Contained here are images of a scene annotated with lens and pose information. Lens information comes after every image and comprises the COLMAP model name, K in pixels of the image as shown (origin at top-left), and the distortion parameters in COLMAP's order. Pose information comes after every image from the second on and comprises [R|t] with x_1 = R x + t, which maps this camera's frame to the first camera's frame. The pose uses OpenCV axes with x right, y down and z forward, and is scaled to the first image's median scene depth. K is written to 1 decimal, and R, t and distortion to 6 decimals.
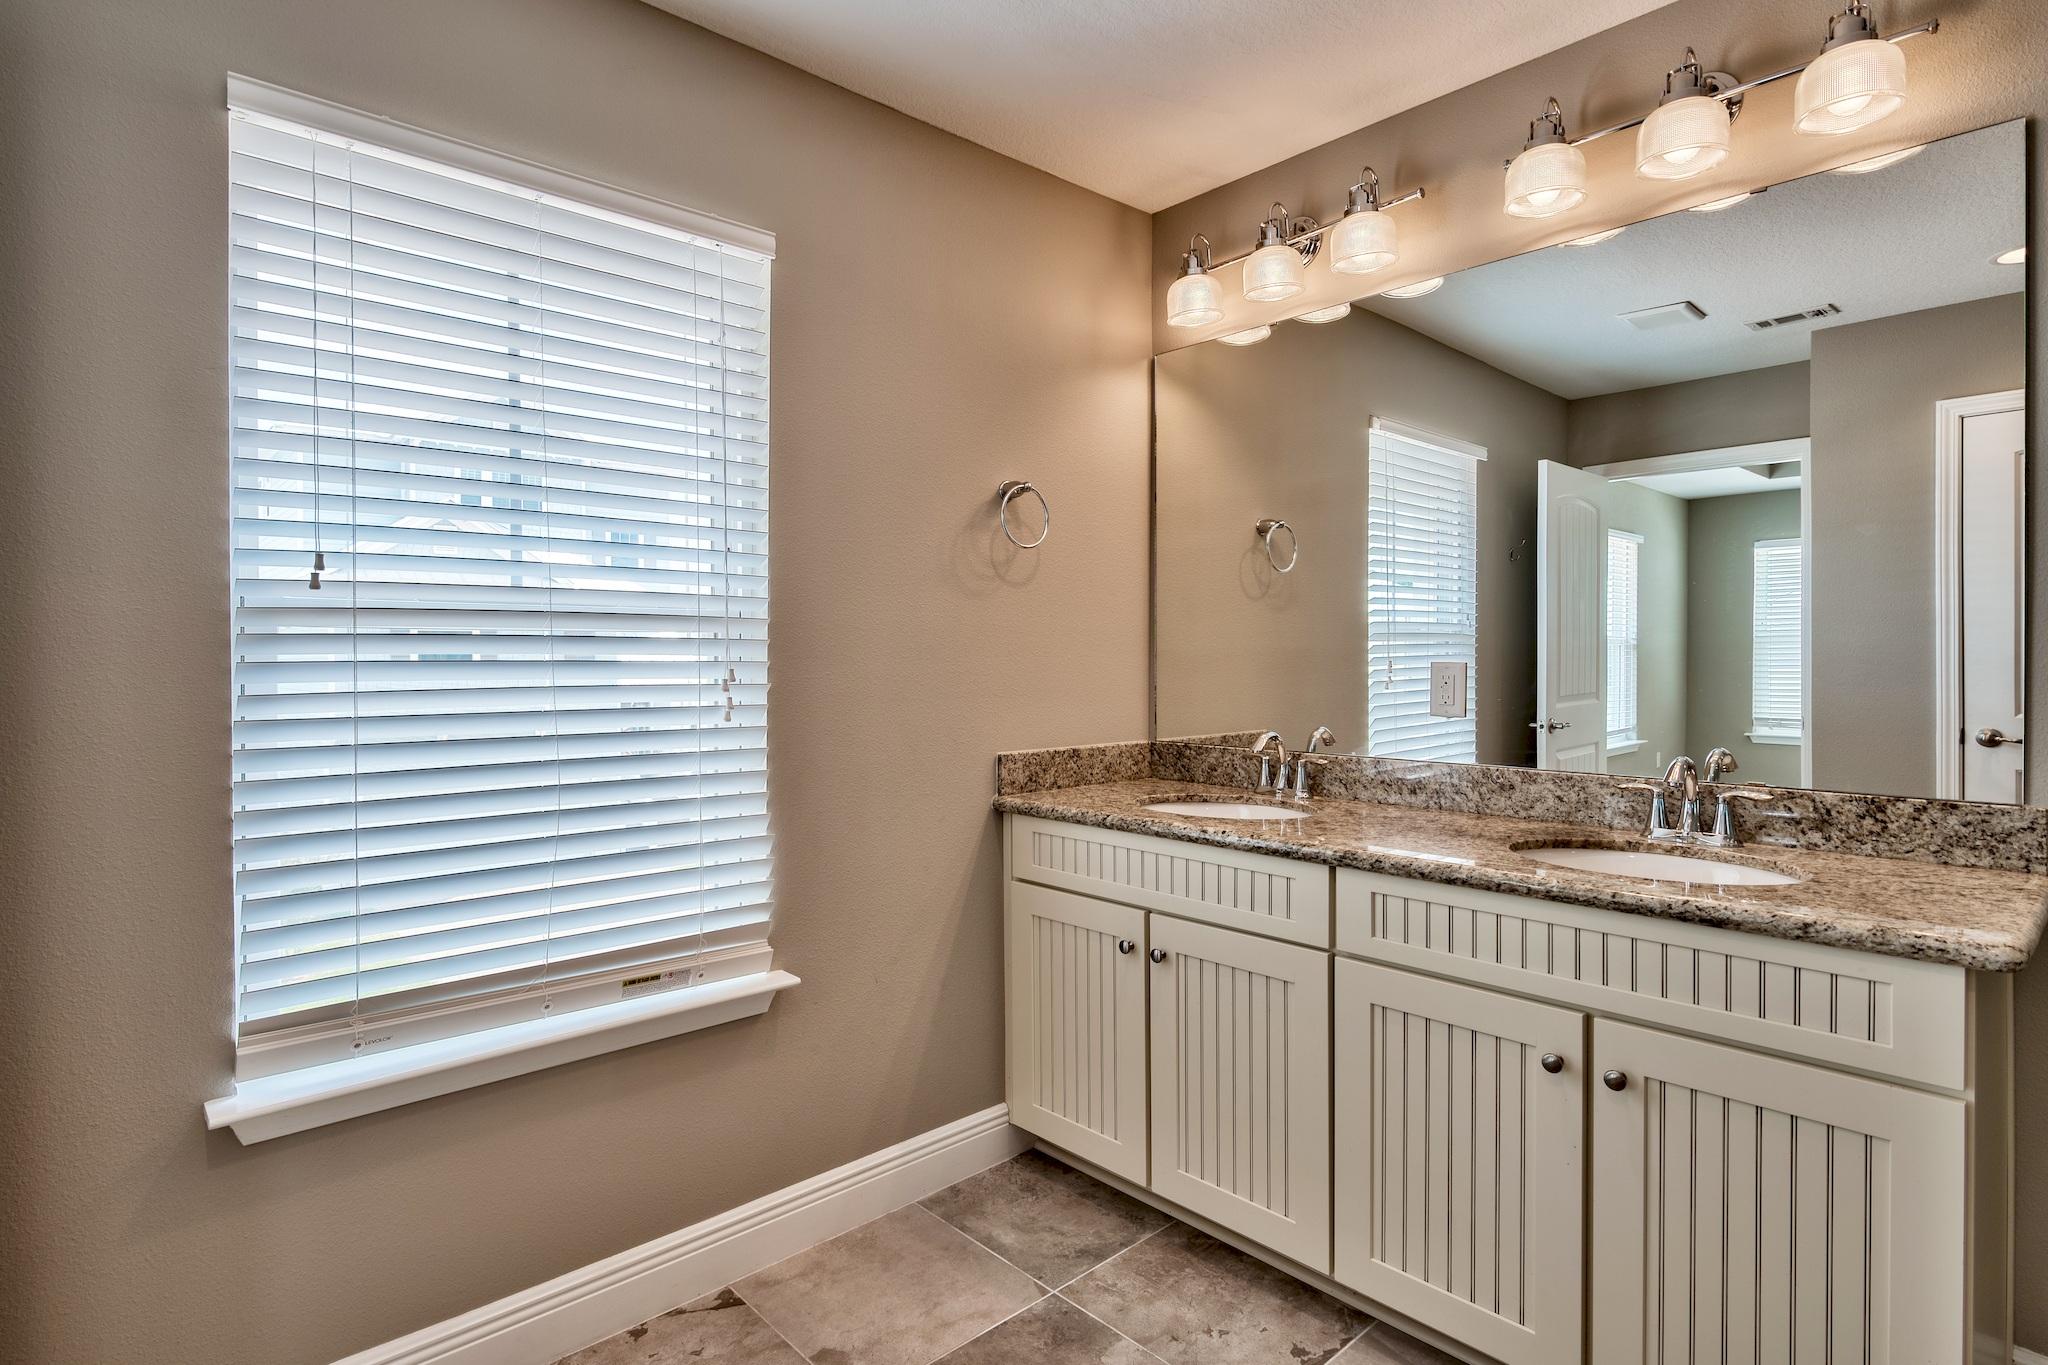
lens RADIAL K [[1018.4, 0, 1008.6], [0, 1018.4, 687.4], [0, 0, 1]] dist [-0.002577, -0.000248]
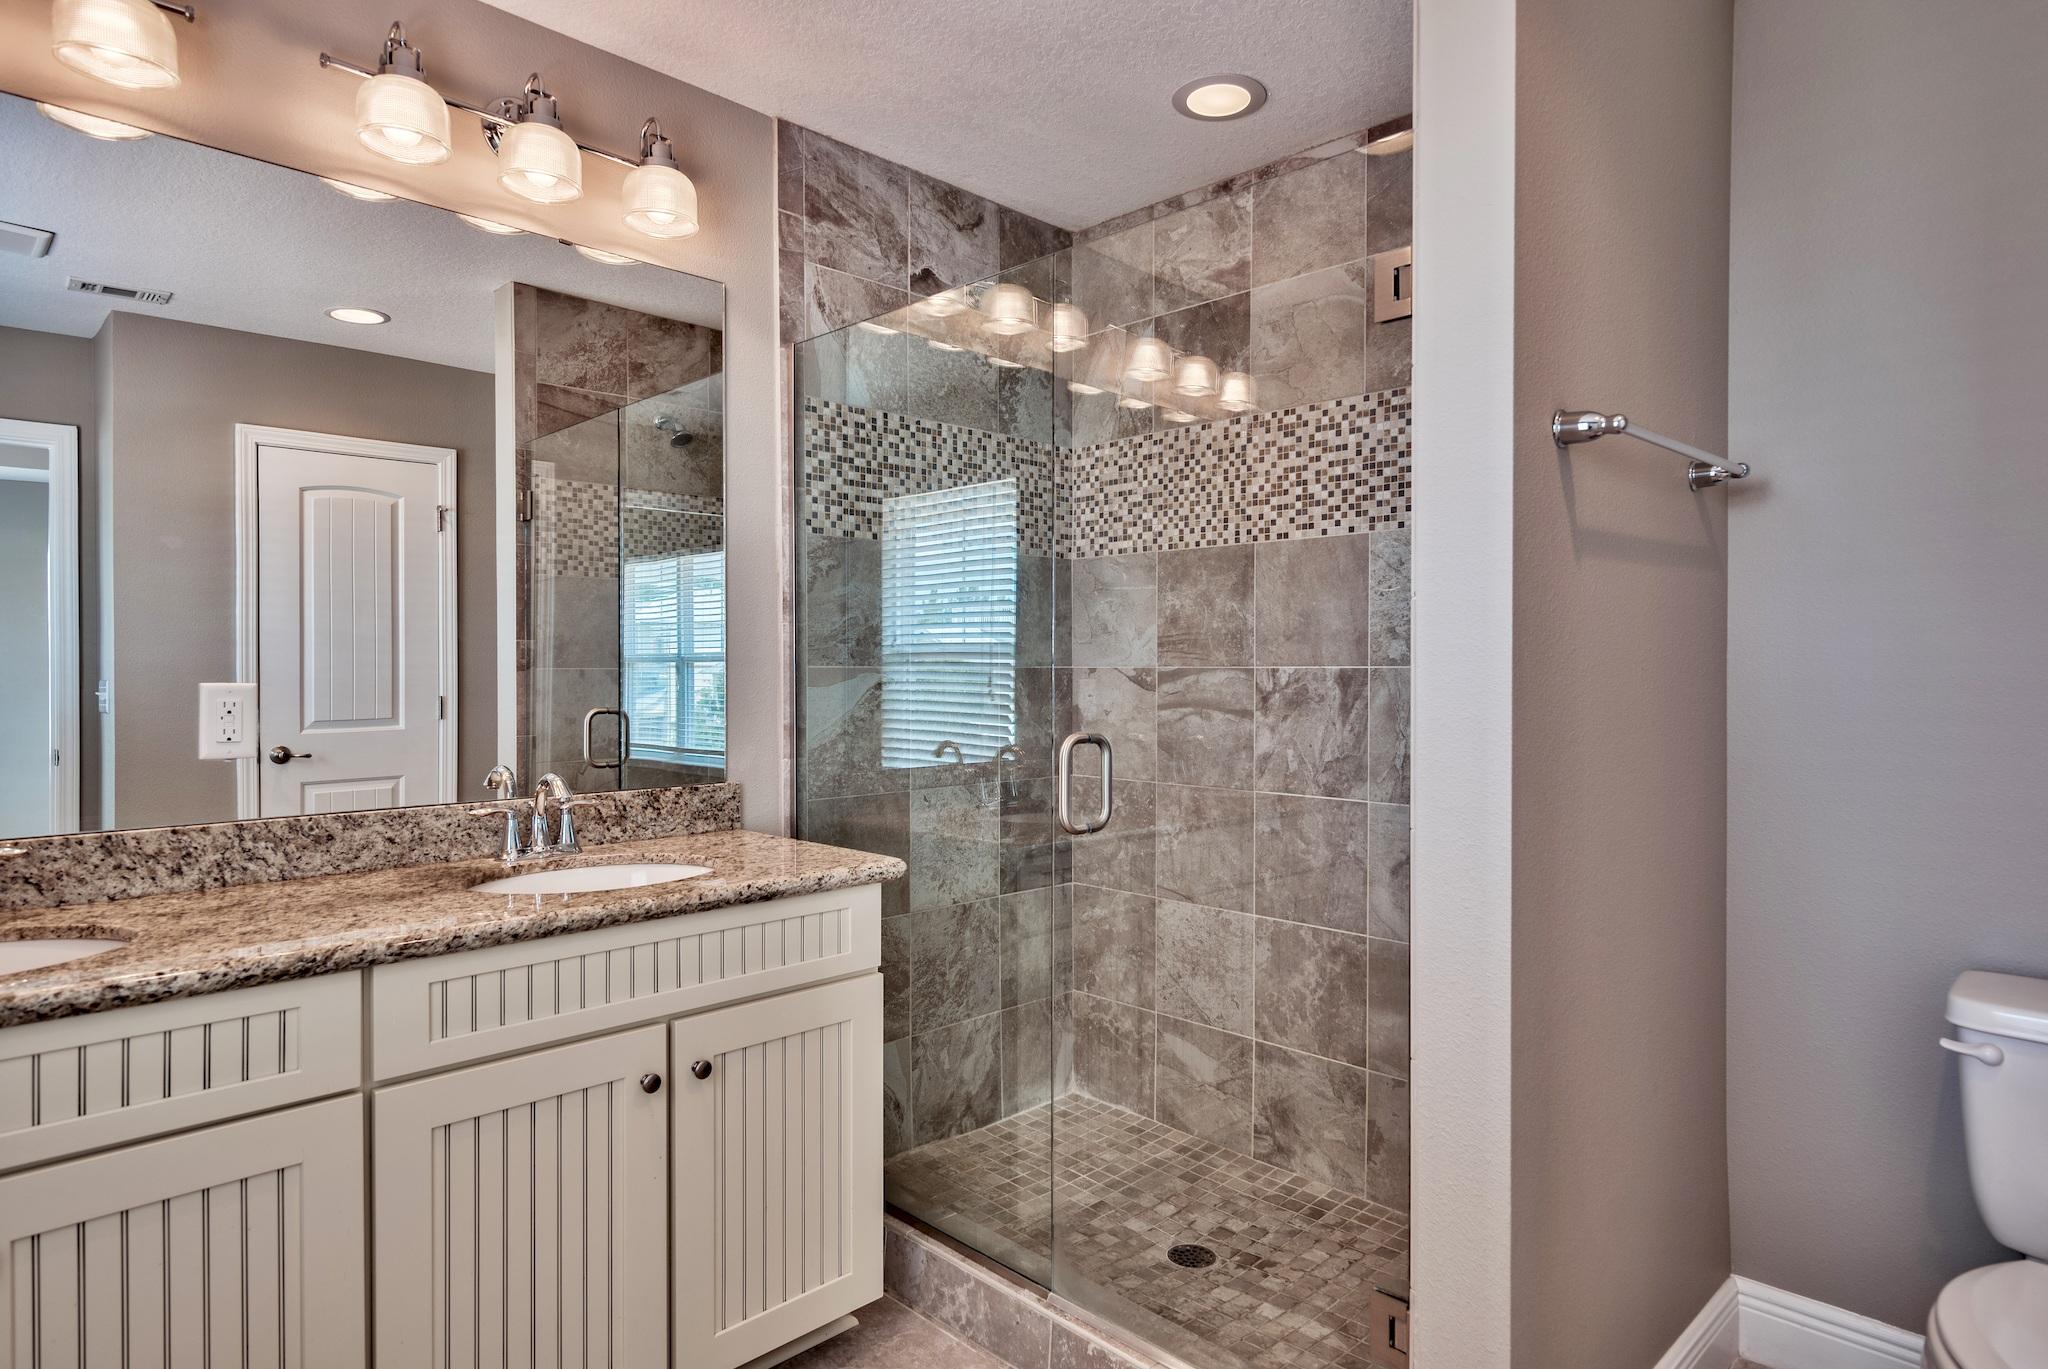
lens RADIAL K [[1143.8, 0, 1024.0], [0, 1143.8, 684.5], [0, 0, 1]] dist [0.004125, 0.002866]
pose [[-0.035902, -0.005924, 0.999338, -0.473066], [0.034781, 0.999369, 0.007173, -0.011271], [-0.998750, 0.035016, -0.035673, 0.531880]]
